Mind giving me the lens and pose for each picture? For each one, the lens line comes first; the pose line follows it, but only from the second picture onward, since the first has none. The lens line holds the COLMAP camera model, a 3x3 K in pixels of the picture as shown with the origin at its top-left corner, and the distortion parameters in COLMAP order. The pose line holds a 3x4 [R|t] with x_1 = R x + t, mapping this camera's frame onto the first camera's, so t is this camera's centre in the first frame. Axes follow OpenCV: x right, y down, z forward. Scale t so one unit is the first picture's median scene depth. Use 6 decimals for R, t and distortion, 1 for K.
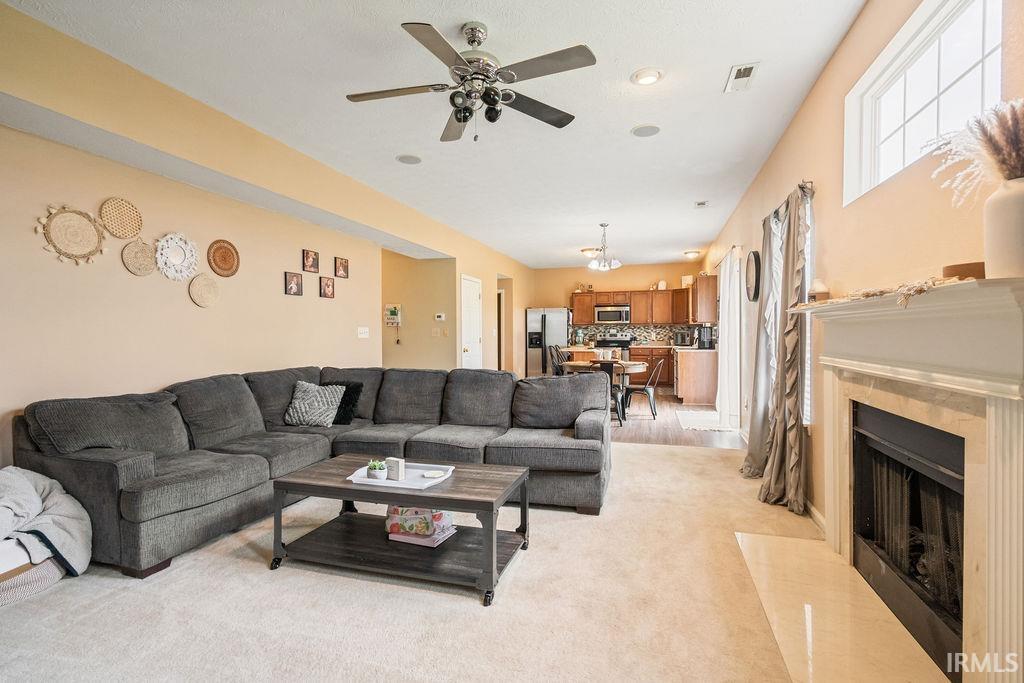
lens RADIAL K [[474.0, 0, 512.4], [0, 474.0, 335.9], [0, 0, 1]] dist [-0.000519, 0.000185]
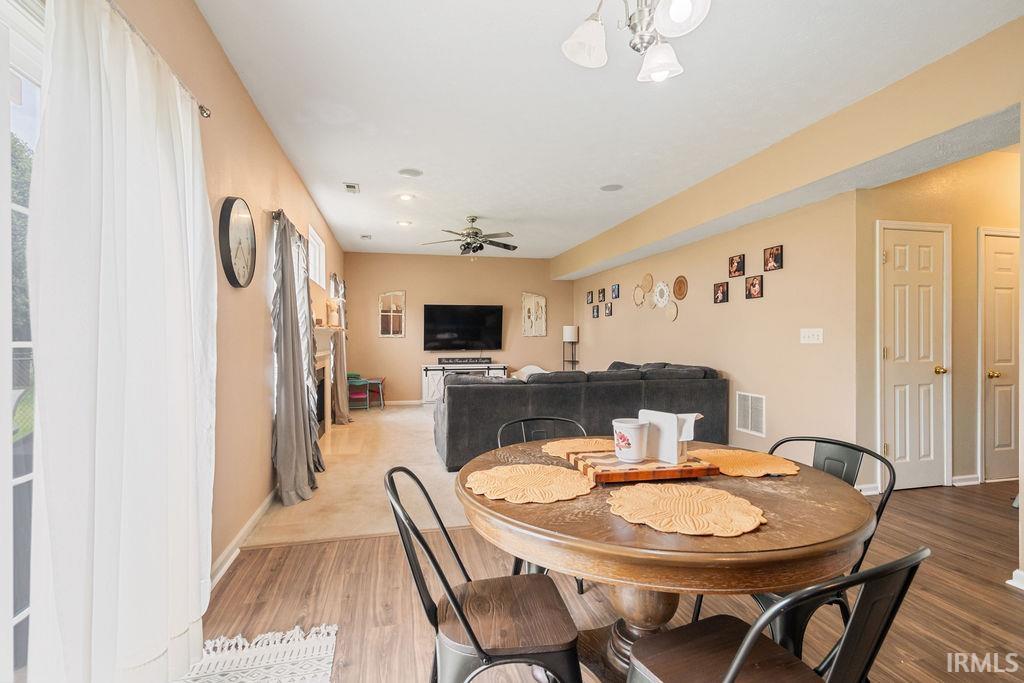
lens RADIAL K [[468.0, 0, 510.7], [0, 468.0, 334.7], [0, 0, 1]] dist [0.003298, 0.000829]
pose [[-0.867174, 0.006042, -0.497969, 0.491435], [0.005383, 0.999982, 0.002758, -0.015905], [0.497976, -0.000289, -0.867191, 1.623323]]
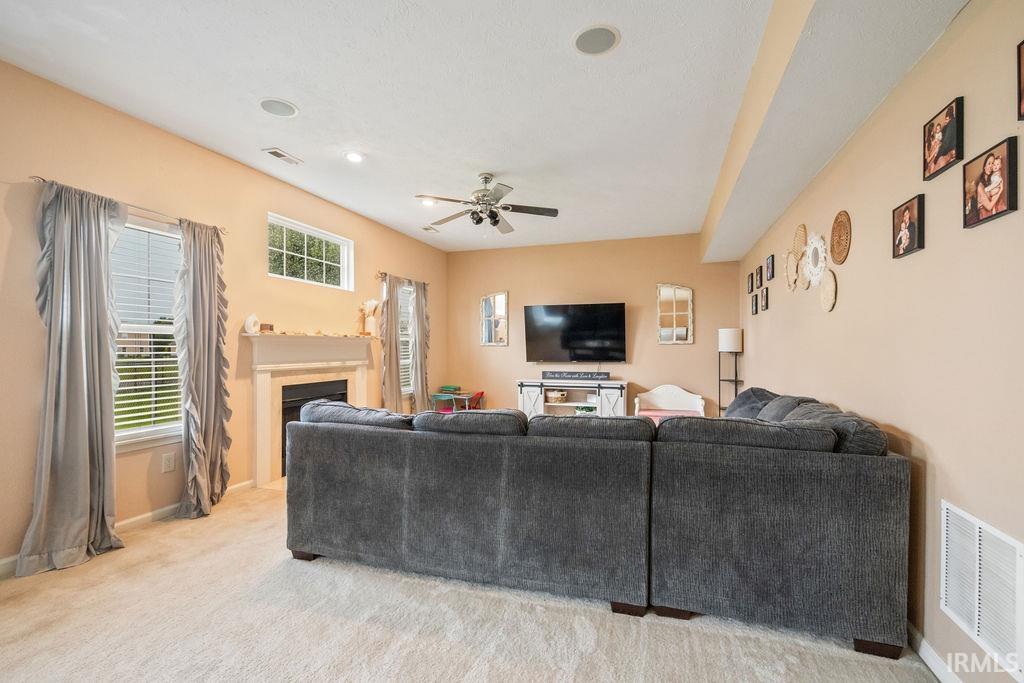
lens RADIAL K [[451.9, 0, 516.5], [0, 451.9, 345.4], [0, 0, 1]] dist [-0.001002, 0.000081]
pose [[-0.999642, 0.010544, 0.024606, -0.114624], [0.010645, 0.999935, 0.003996, -0.009525], [-0.024563, 0.004256, -0.999689, 1.341201]]
